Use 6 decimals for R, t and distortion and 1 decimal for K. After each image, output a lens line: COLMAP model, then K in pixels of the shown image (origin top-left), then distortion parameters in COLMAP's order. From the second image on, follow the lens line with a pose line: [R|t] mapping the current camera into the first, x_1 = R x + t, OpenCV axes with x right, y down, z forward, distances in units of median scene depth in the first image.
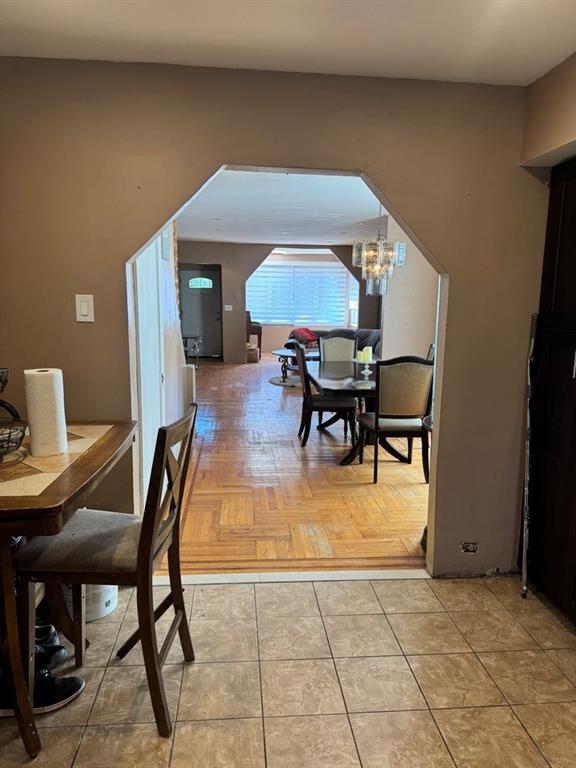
lens RADIAL K [[537.4, 0, 286.6], [0, 537.4, 388.0], [0, 0, 1]] dist [0.024801, -0.027687]
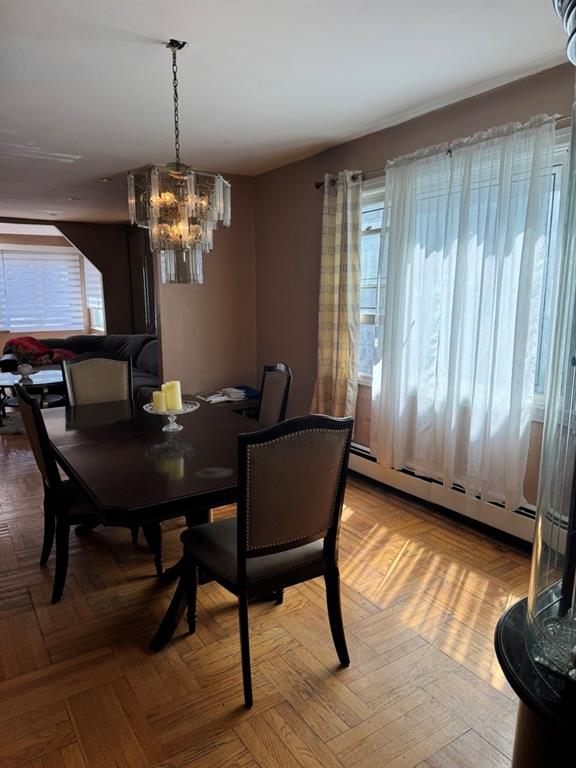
lens RADIAL K [[541.6, 0, 282.7], [0, 541.6, 382.9], [0, 0, 1]] dist [0.020332, -0.022758]
pose [[0.888041, -0.085903, 0.451667, 0.004326], [0.087728, 0.996000, 0.016945, -0.036309], [-0.451316, 0.024576, 0.892026, 0.232963]]
